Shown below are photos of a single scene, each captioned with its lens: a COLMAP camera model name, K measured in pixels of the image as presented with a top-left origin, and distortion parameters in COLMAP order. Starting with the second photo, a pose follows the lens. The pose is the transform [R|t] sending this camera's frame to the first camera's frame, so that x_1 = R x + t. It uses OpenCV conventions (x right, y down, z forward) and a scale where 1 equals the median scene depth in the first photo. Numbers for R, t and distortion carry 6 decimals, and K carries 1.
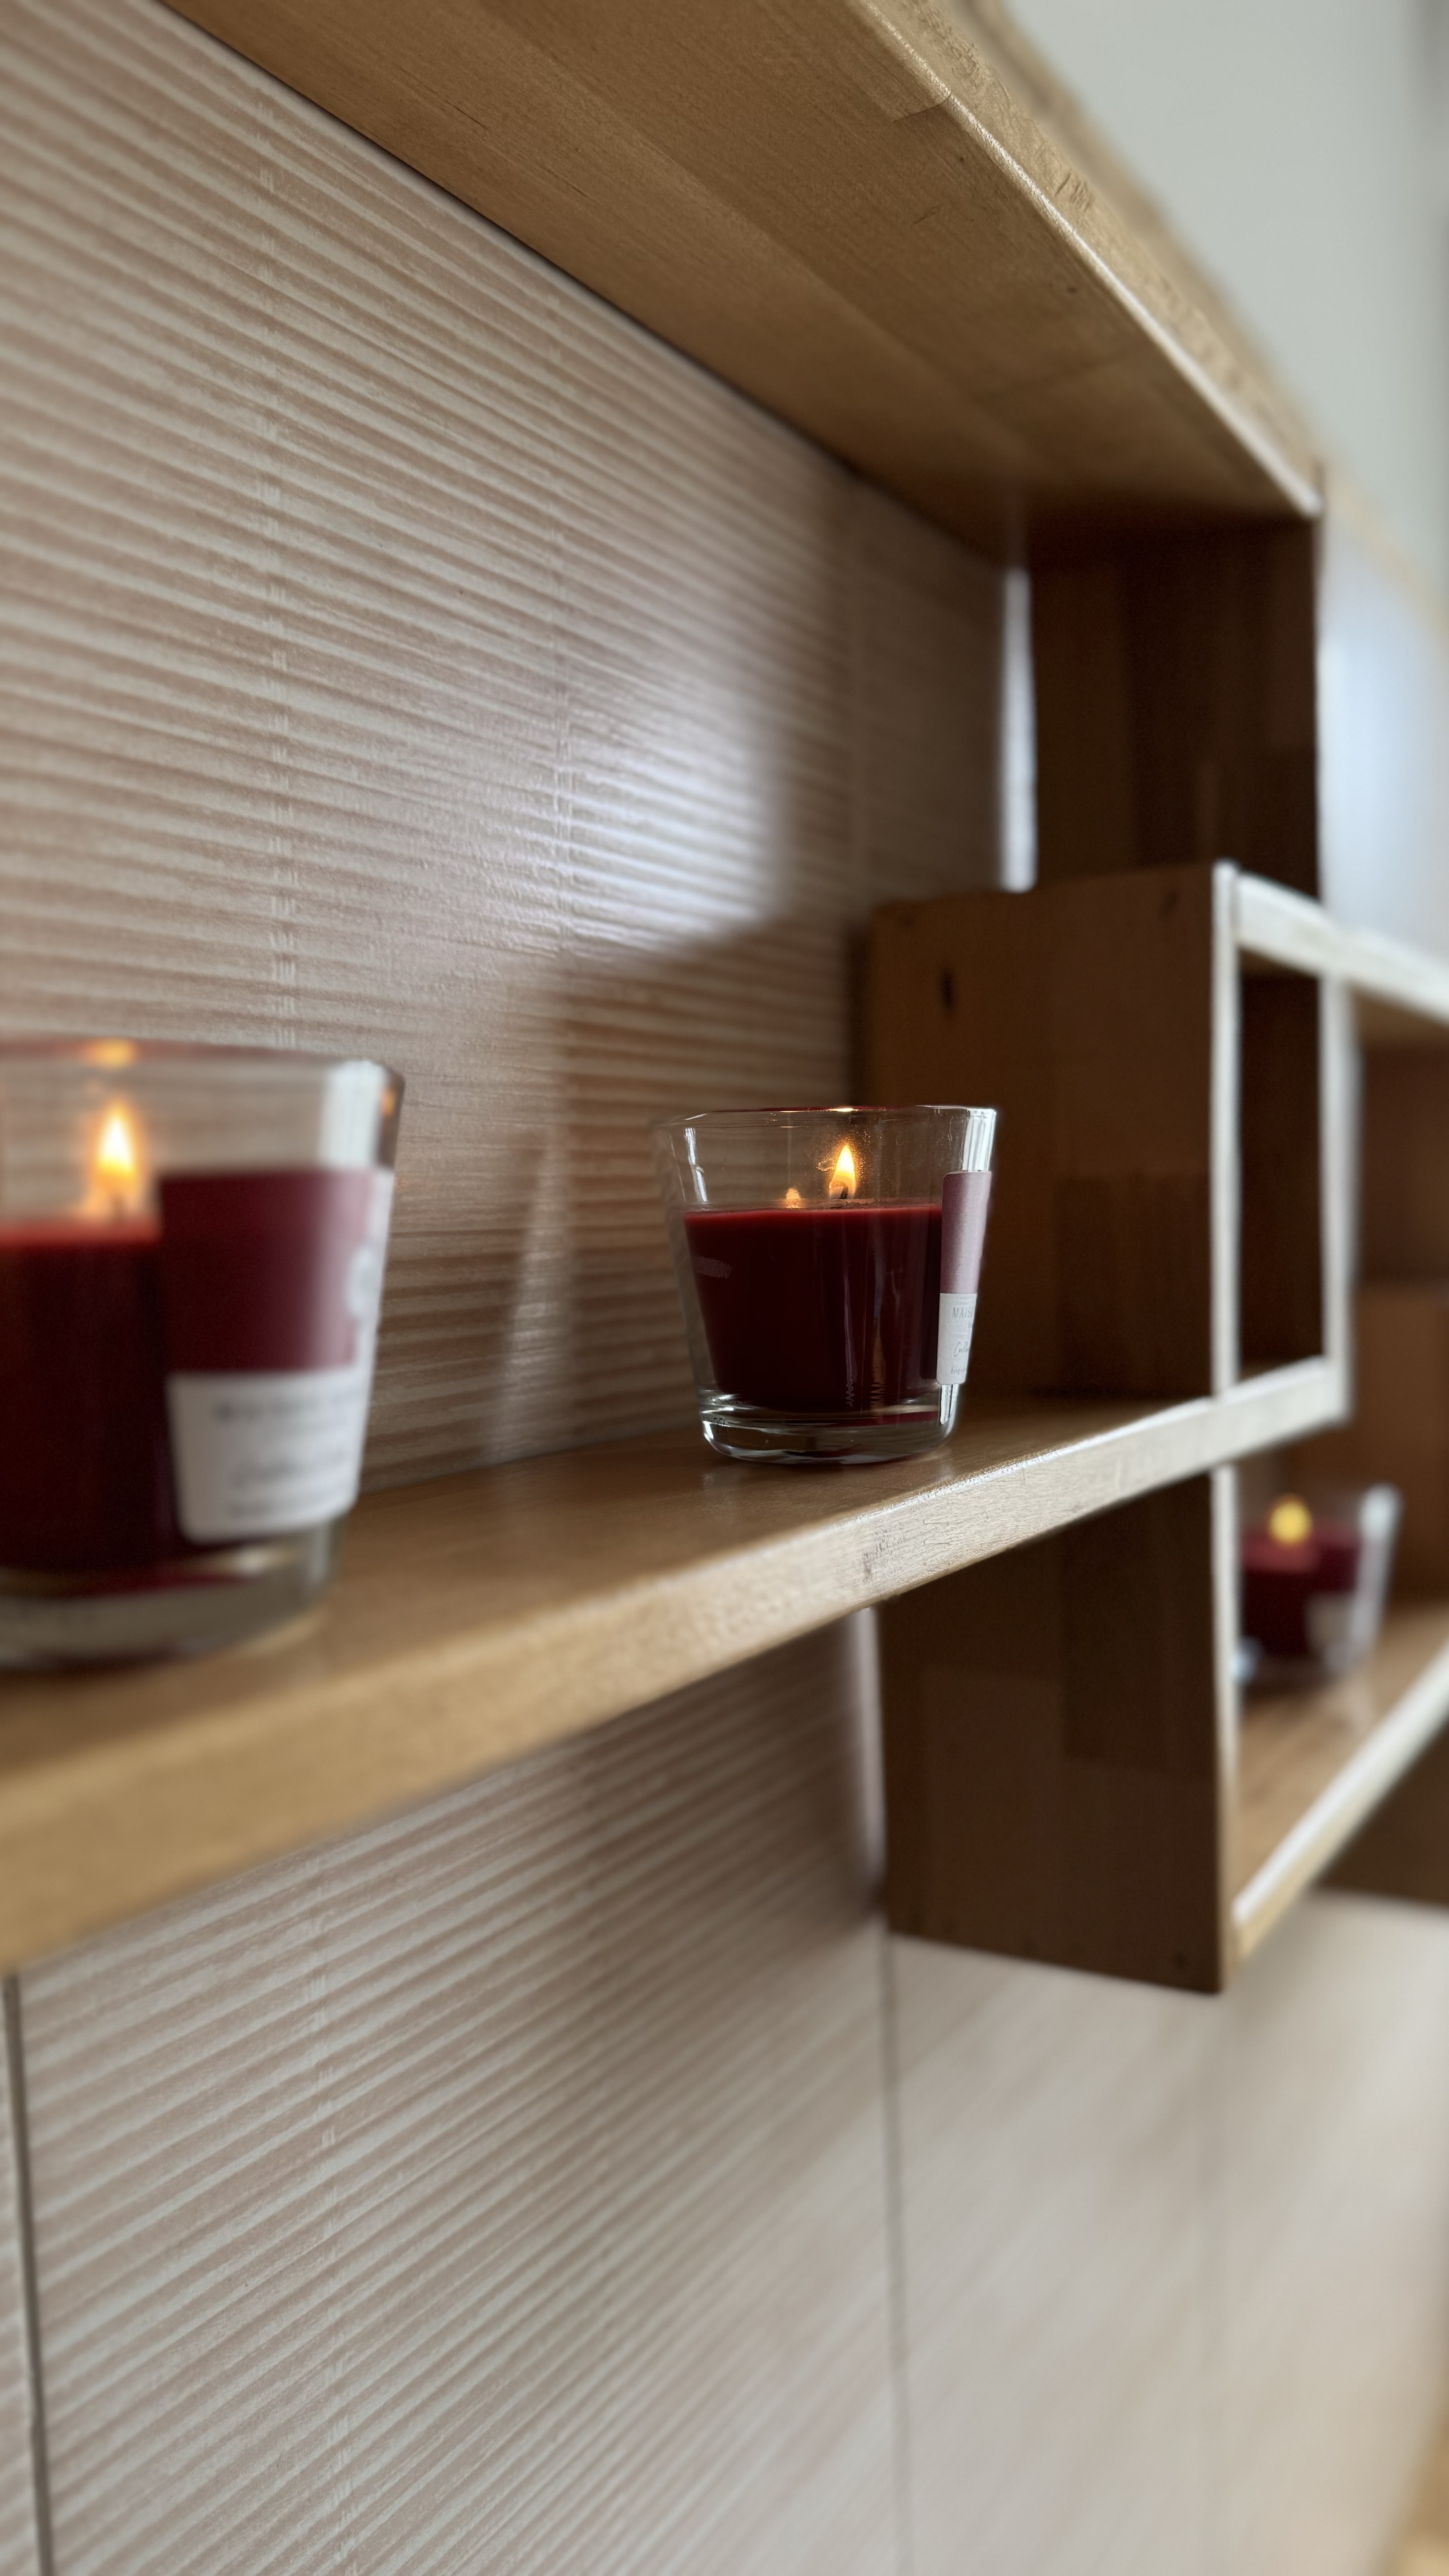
lens RADIAL K [[1828.6, 0, 724.5], [0, 1828.6, 1288.0], [0, 0, 1]] dist [0.079121, -0.126485]
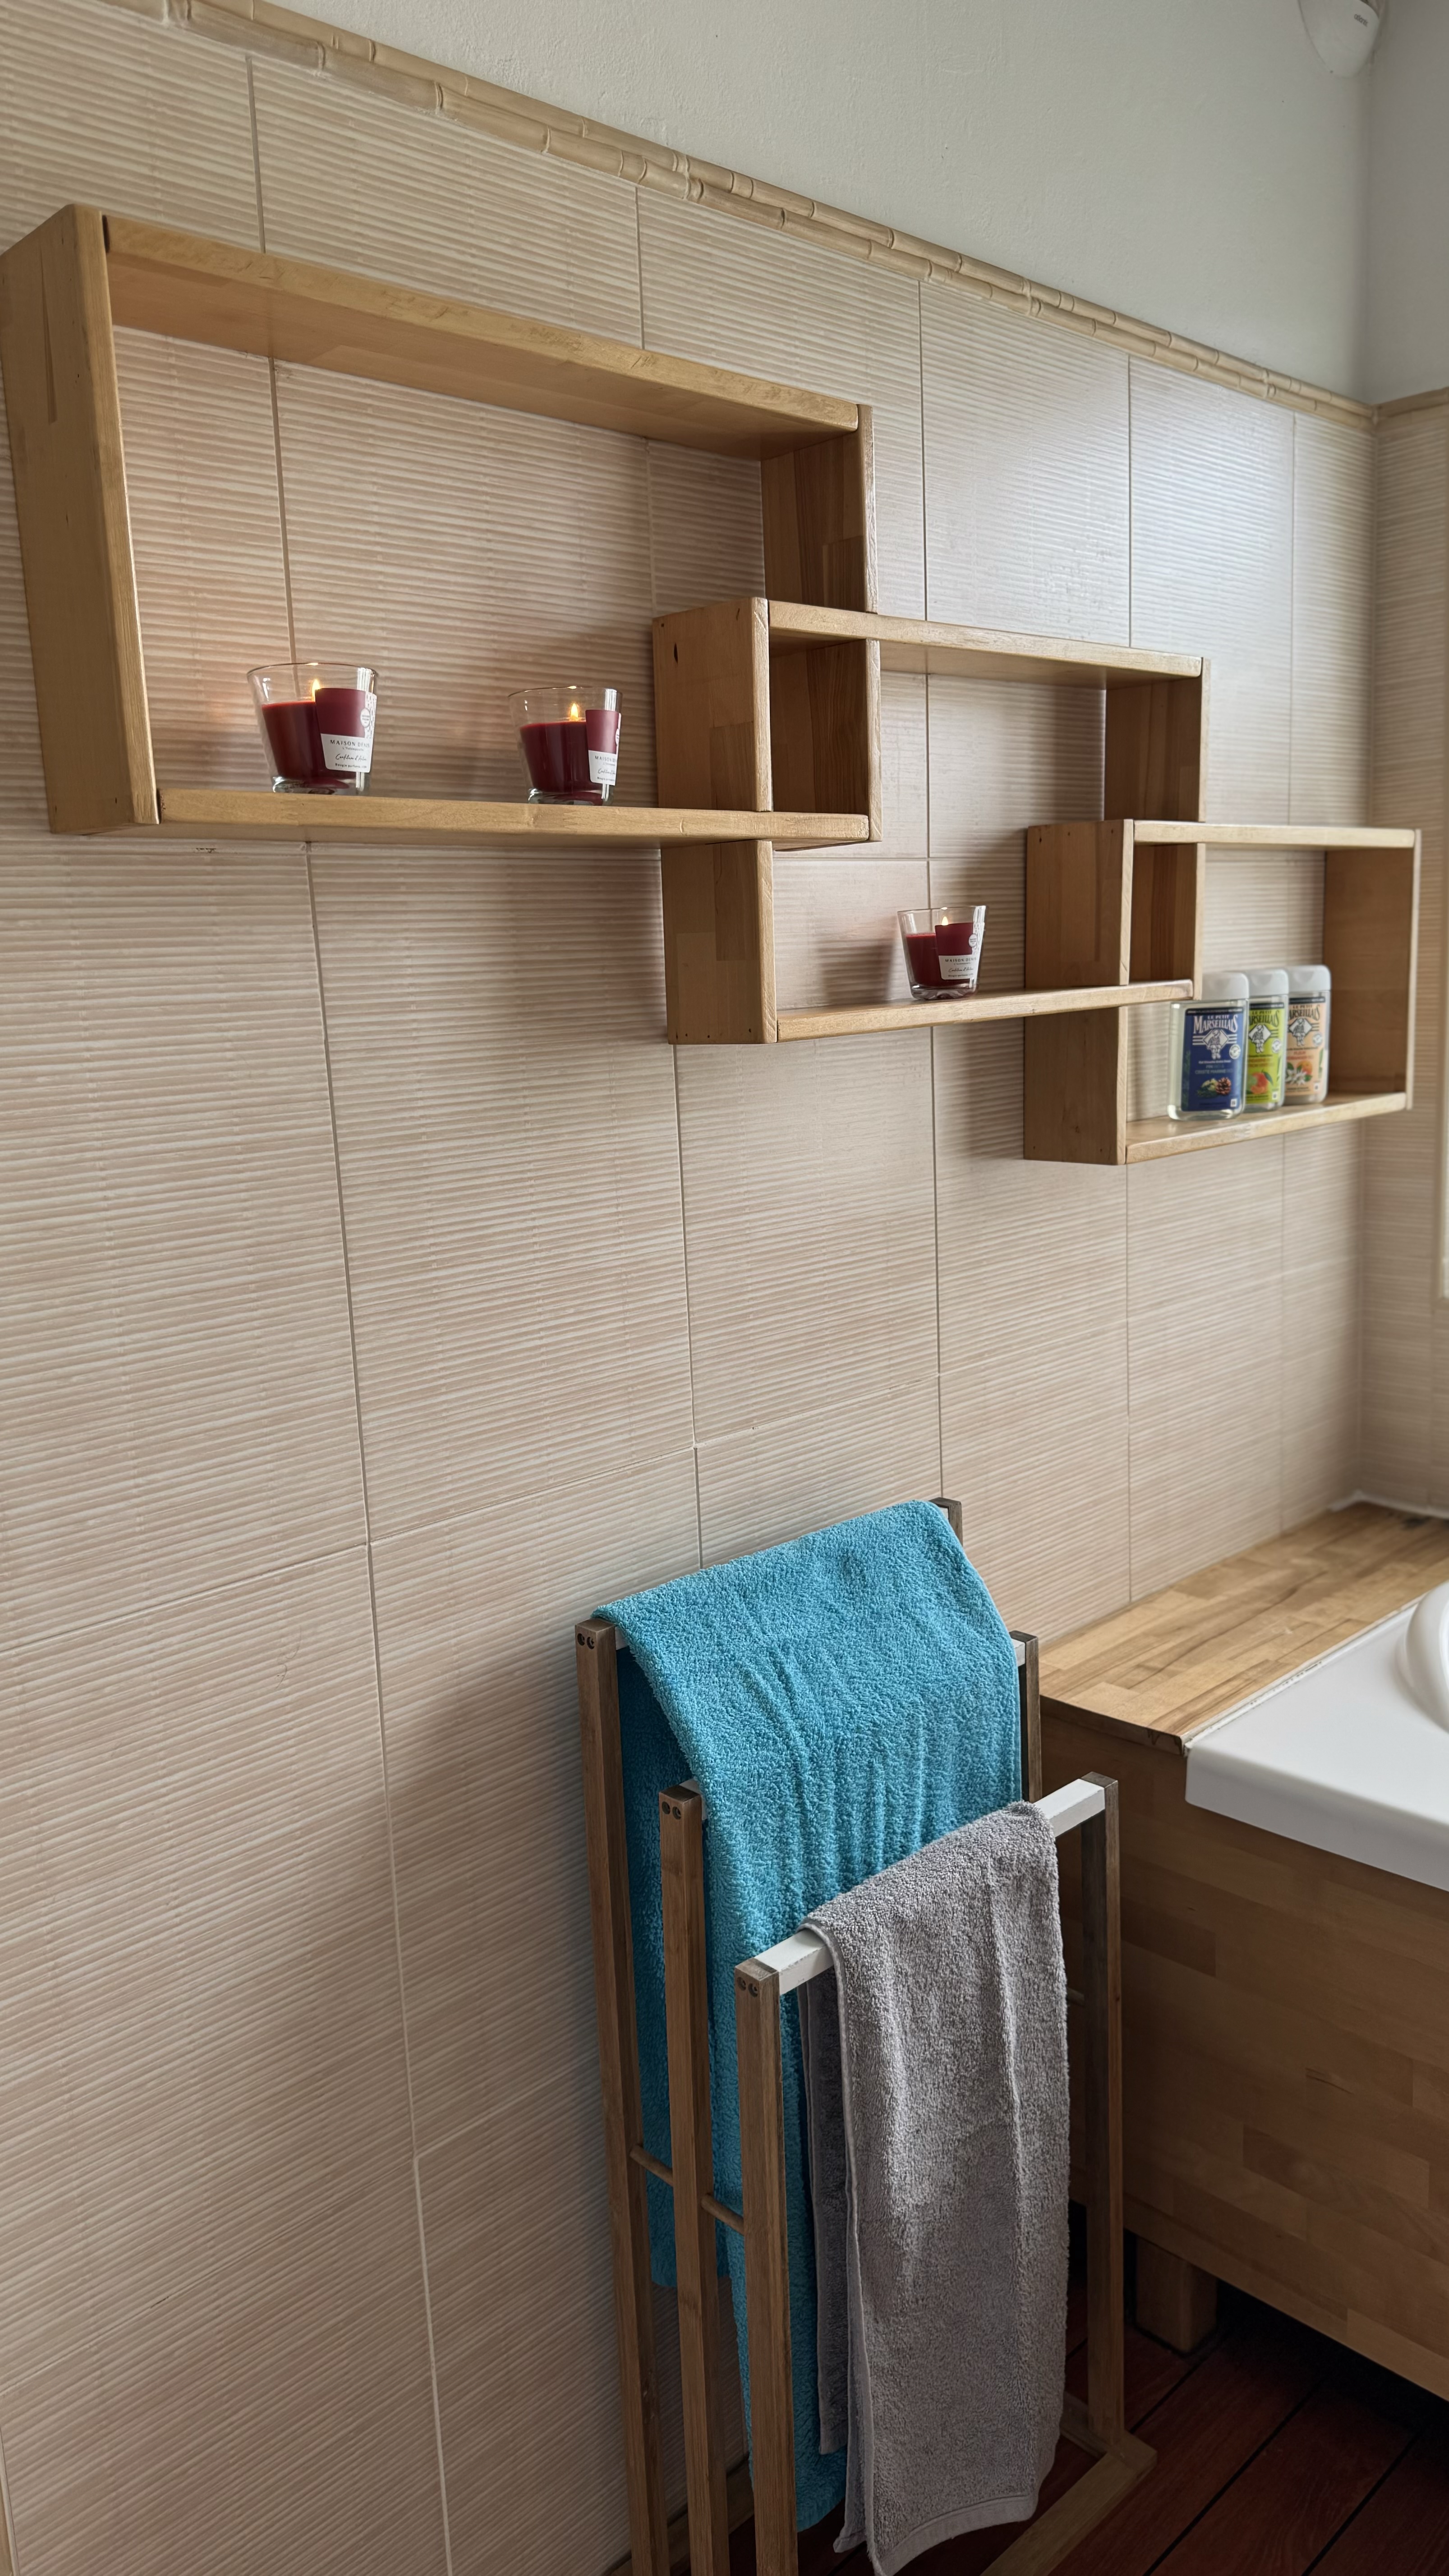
lens RADIAL K [[1828.6, 0, 724.5], [0, 1828.6, 1288.0], [0, 0, 1]] dist [0.079121, -0.126485]
pose [[0.969870, 0.022371, -0.242592, 1.263108], [0.009209, 0.991697, 0.128268, 0.578134], [0.243447, -0.126638, 0.961611, -2.348889]]
